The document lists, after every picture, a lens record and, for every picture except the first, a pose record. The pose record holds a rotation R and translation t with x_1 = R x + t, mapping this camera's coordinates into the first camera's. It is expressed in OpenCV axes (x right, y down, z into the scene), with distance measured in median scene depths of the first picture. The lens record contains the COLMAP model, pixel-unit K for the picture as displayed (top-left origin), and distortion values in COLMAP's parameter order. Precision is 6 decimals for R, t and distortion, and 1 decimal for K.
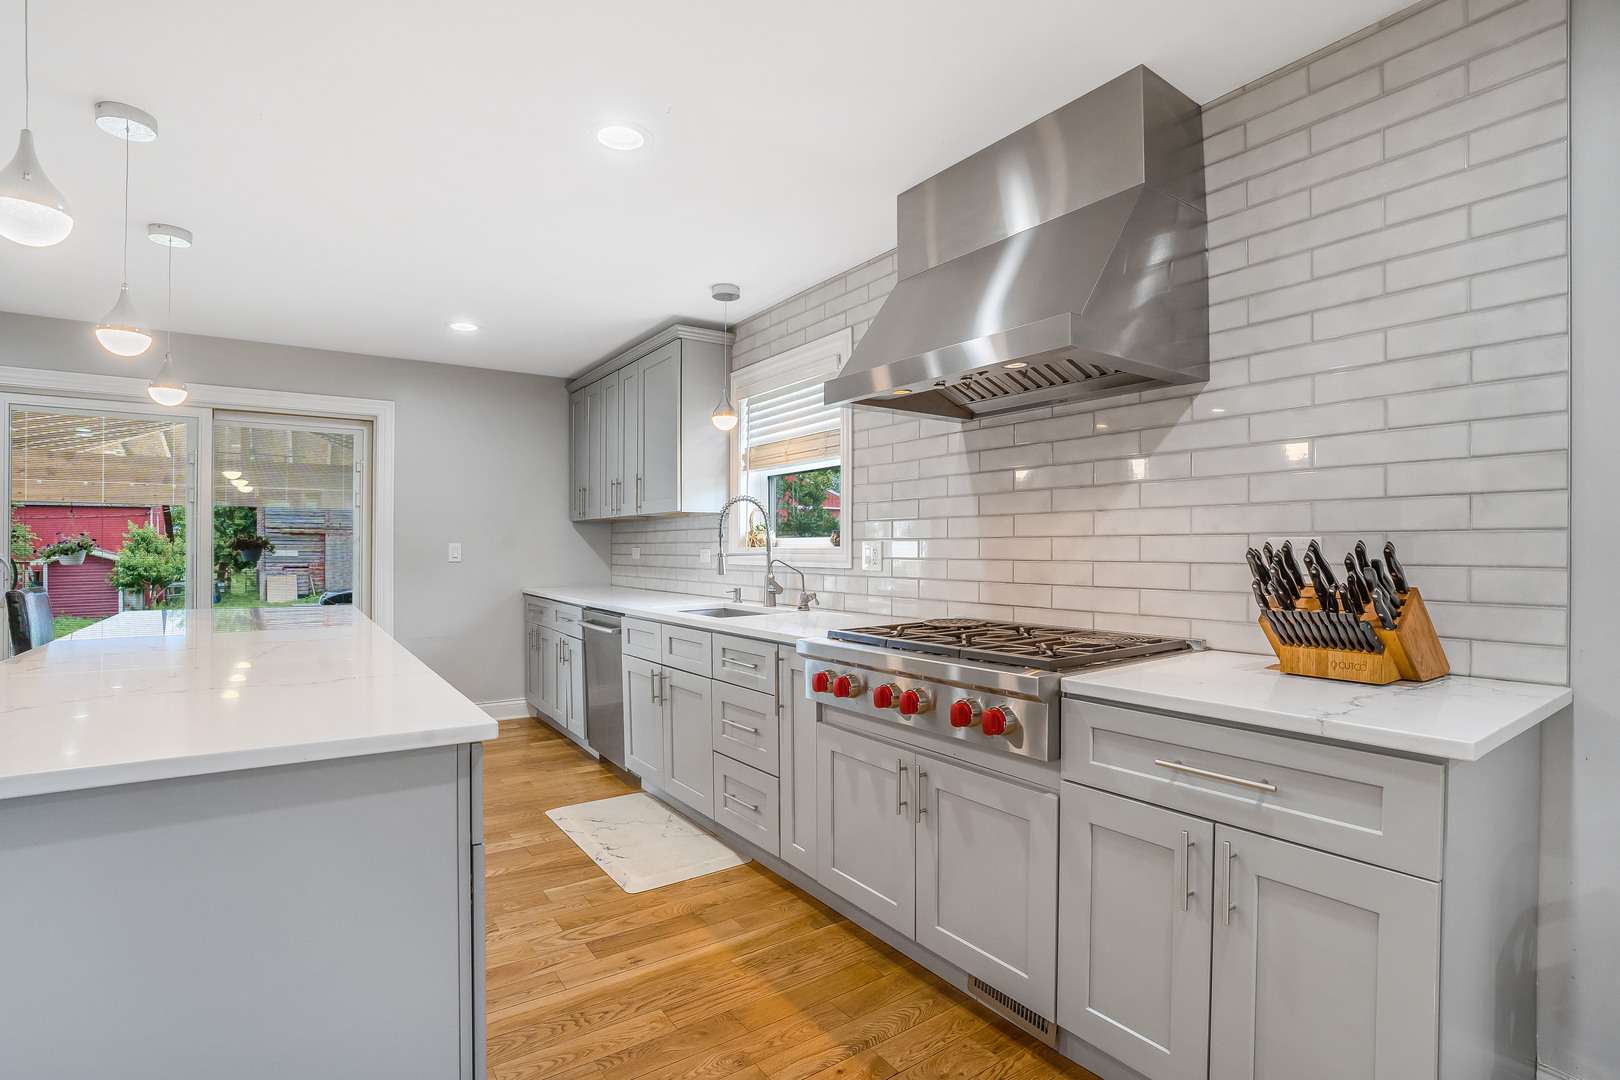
lens RADIAL K [[747.1, 0, 810.0], [0, 747.1, 540.0], [0, 0, 1]] dist [0.000774, 0.000312]
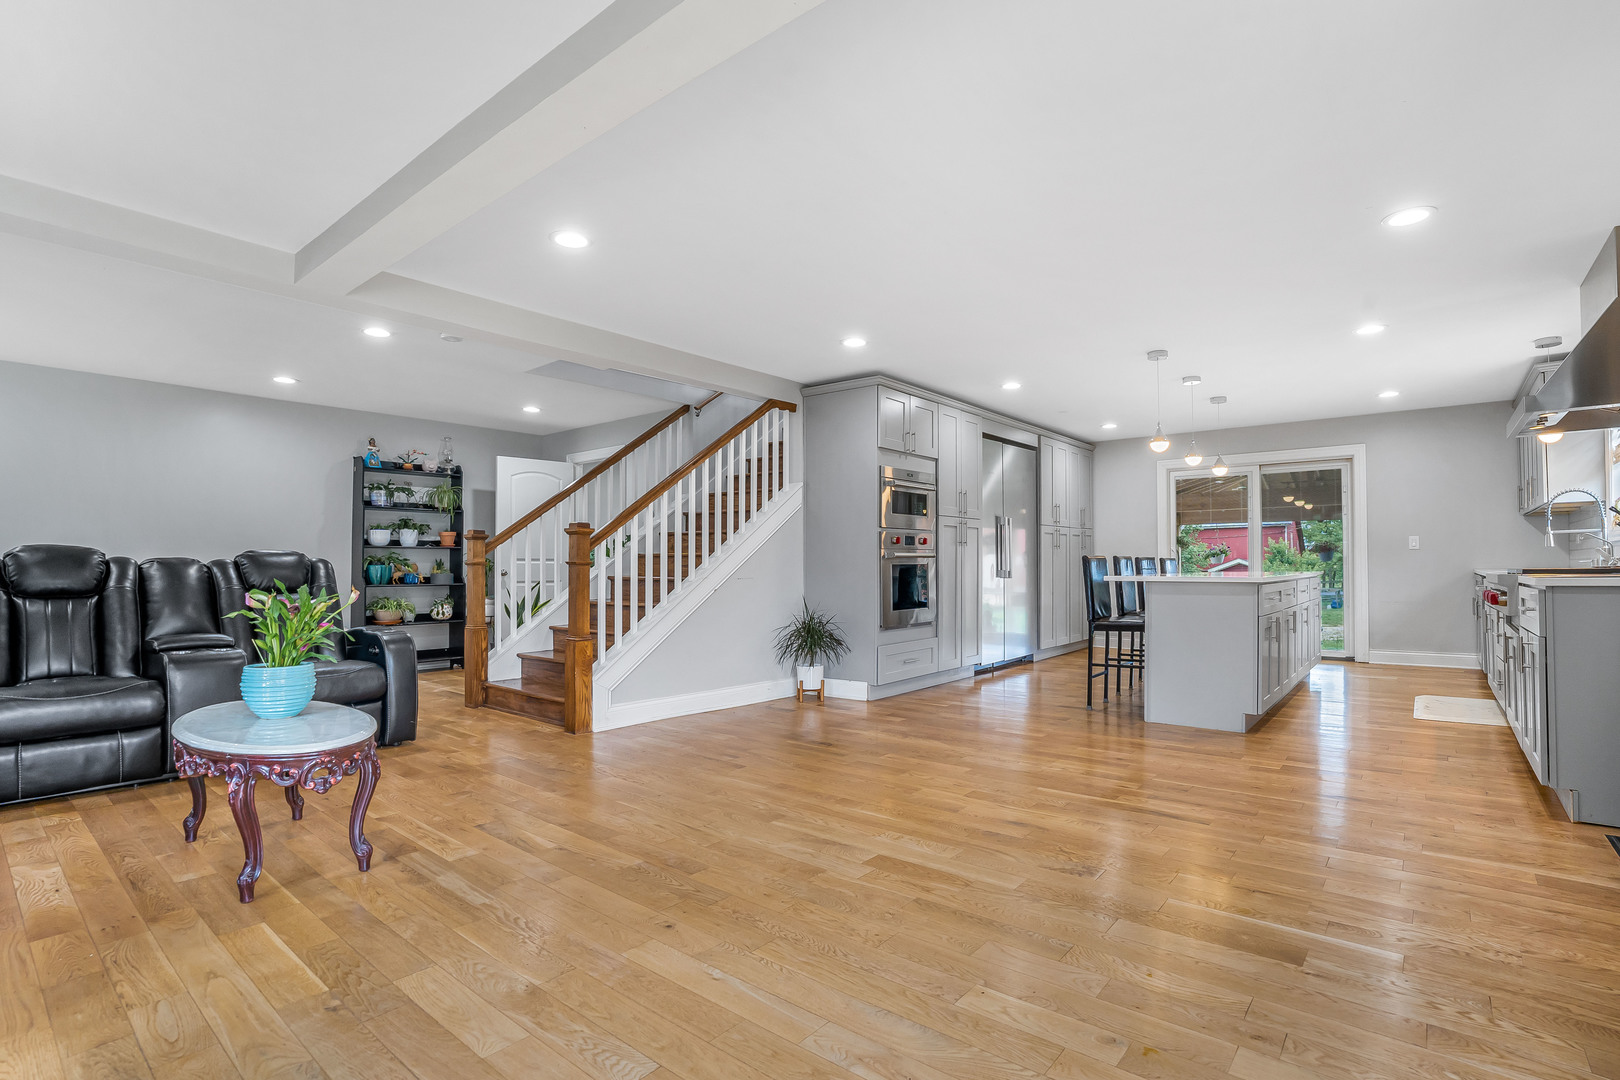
lens RADIAL K [[795.7, 0, 806.6], [0, 795.7, 563.3], [0, 0, 1]] dist [-0.001646, 0.000614]
pose [[0.281742, -0.007383, -0.959462, 0.670334], [0.014084, 0.999894, -0.003558, 0.047190], [0.959387, -0.012510, 0.281816, -0.543955]]
